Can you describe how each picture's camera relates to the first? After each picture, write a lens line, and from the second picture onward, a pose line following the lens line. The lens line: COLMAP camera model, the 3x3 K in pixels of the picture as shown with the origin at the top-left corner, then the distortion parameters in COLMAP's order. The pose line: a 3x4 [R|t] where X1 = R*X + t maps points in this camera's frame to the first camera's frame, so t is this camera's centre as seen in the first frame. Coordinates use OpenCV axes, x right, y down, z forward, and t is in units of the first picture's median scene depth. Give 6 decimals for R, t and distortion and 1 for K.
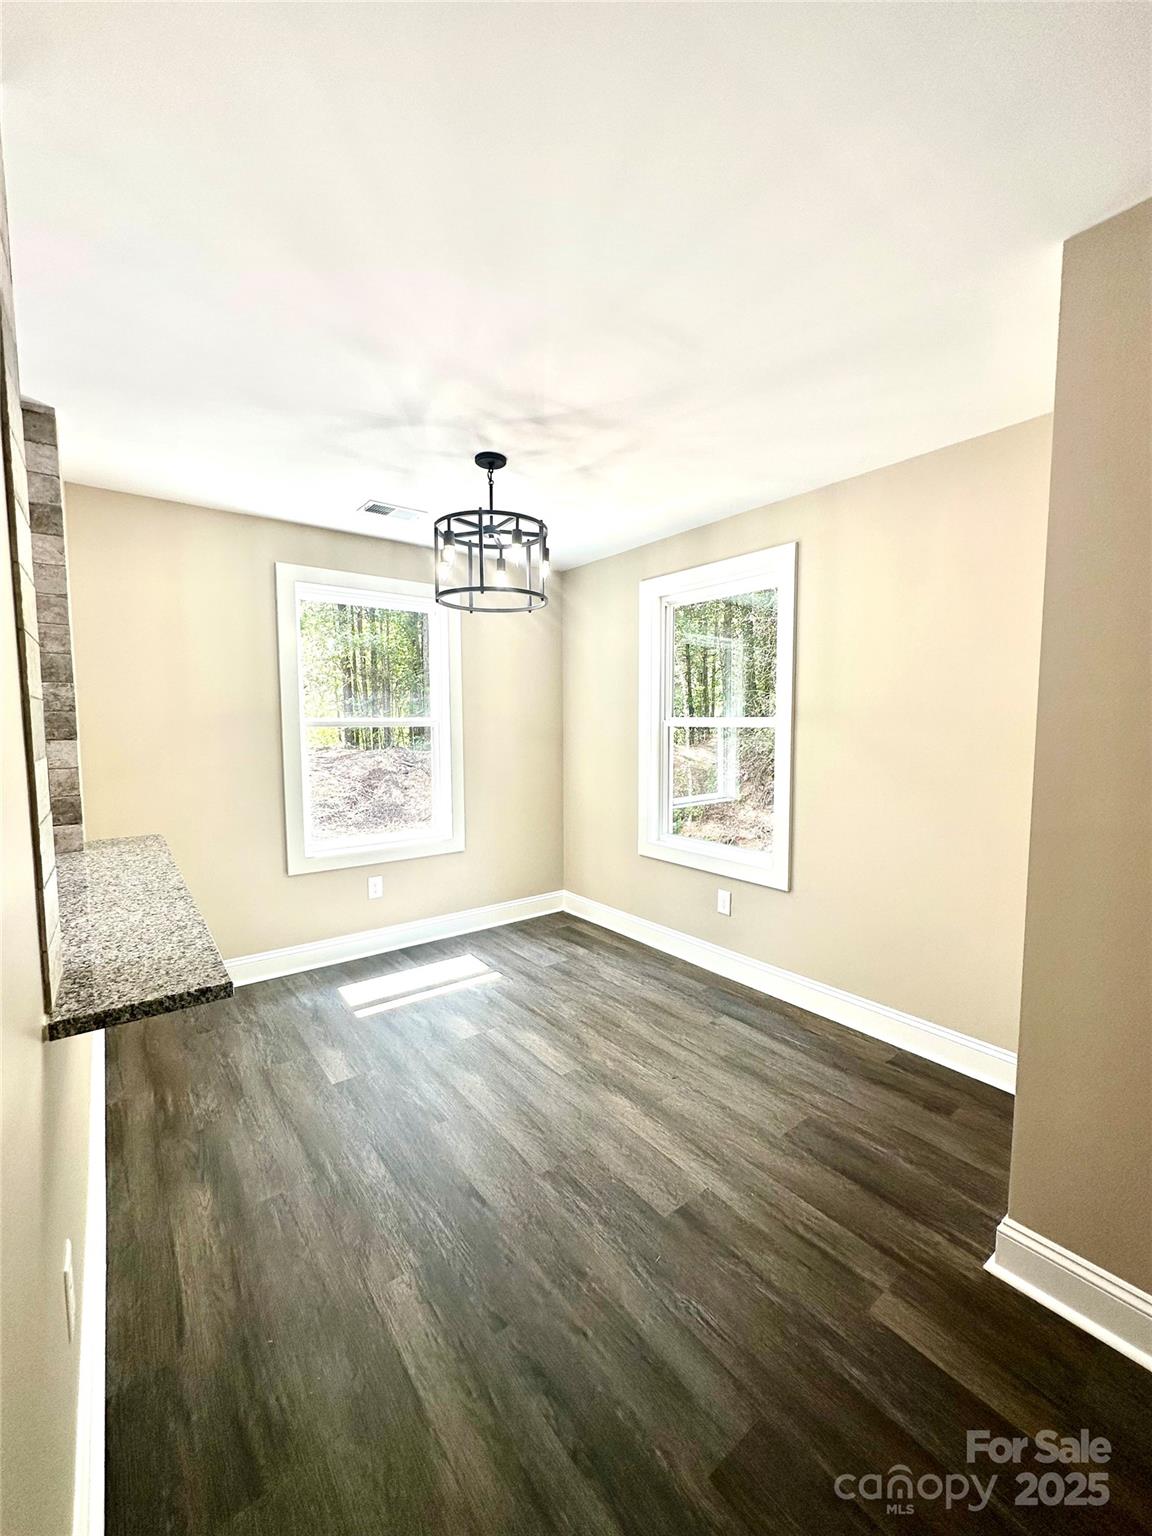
lens RADIAL K [[612.5, 0, 573.8], [0, 612.5, 767.0], [0, 0, 1]] dist [-0.001324, 0.001119]
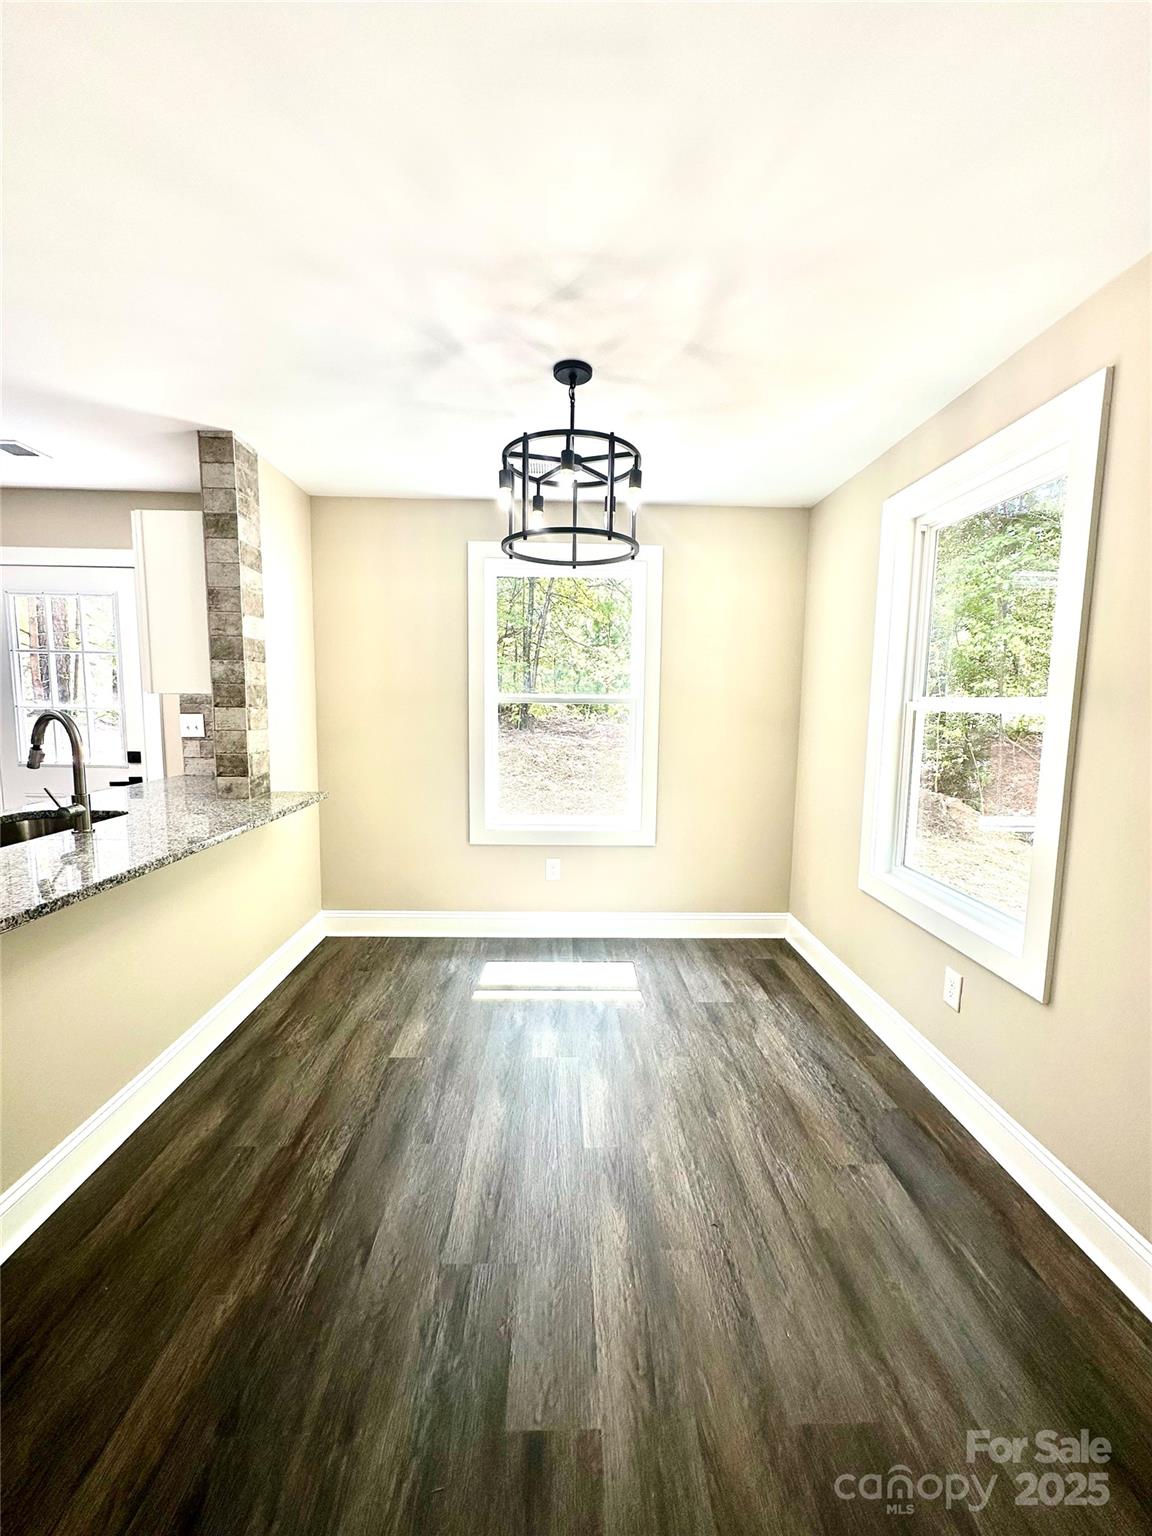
lens RADIAL K [[612.5, 0, 578.8], [0, 612.5, 766.3], [0, 0, 1]] dist [-0.001324, 0.001119]
pose [[0.811812, 0.076398, -0.578900, 0.333680], [-0.059791, 0.997069, 0.047738, -0.019373], [0.580850, -0.004141, 0.814000, 0.304702]]
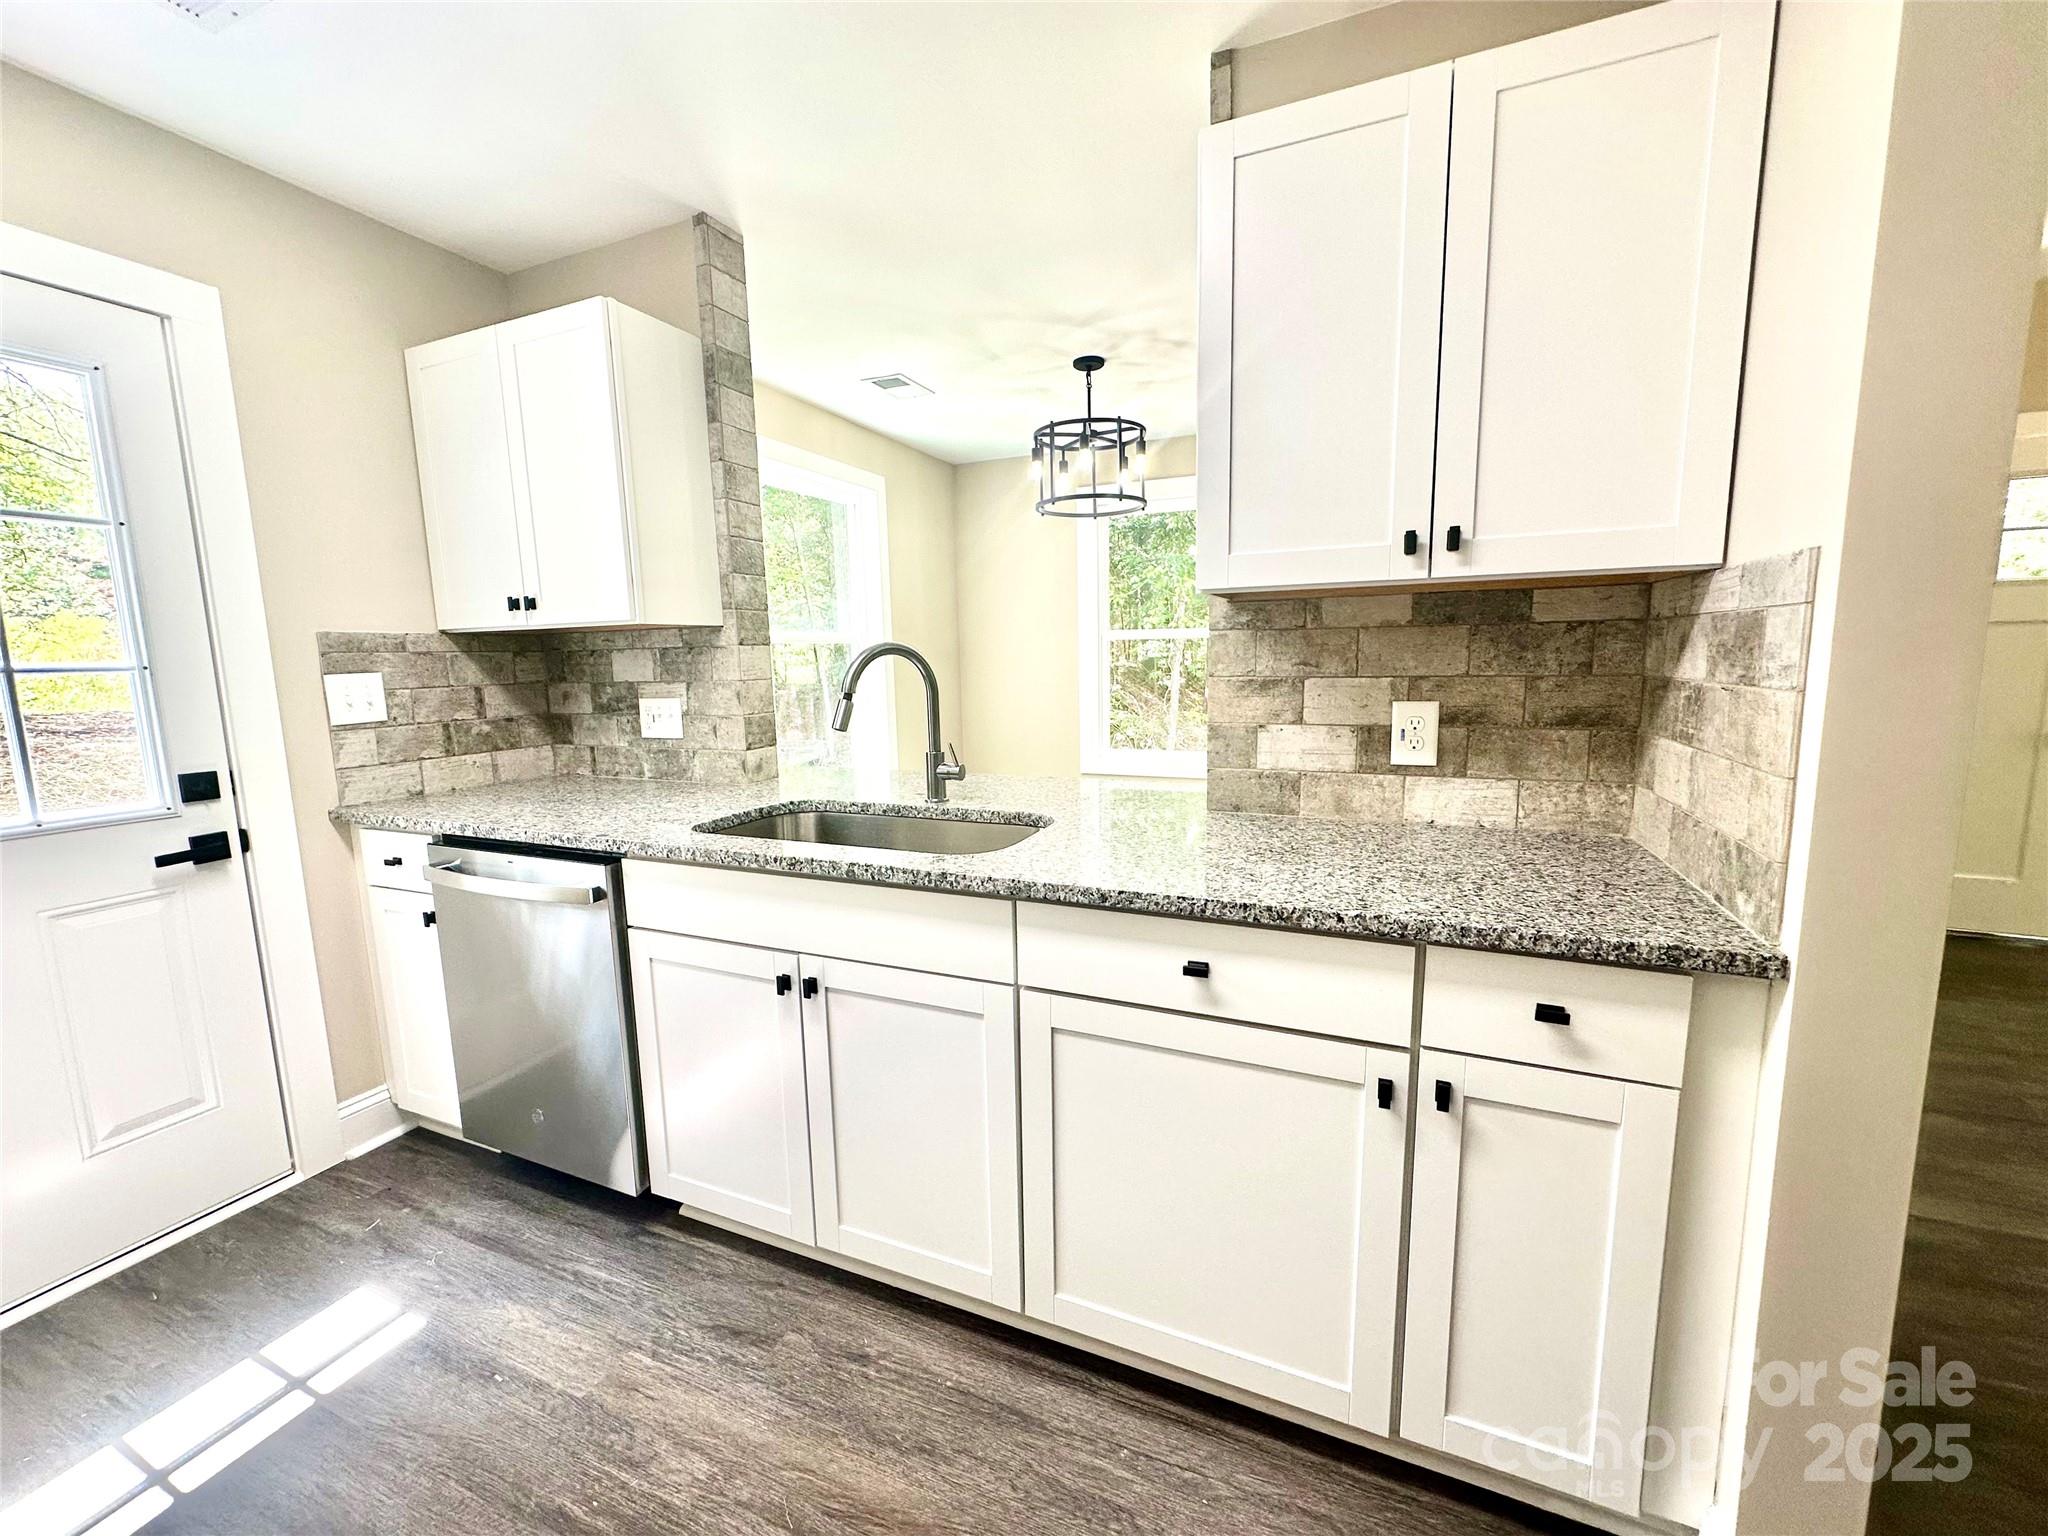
lens RADIAL K [[816.7, 0, 1025.6], [0, 816.7, 767.3], [0, 0, 1]] dist [-0.001324, 0.001119]
pose [[0.870738, -0.084886, 0.484365, -0.818128], [0.055729, 0.995677, 0.074310, 0.045244], [-0.488579, -0.037711, 0.871704, -0.120199]]
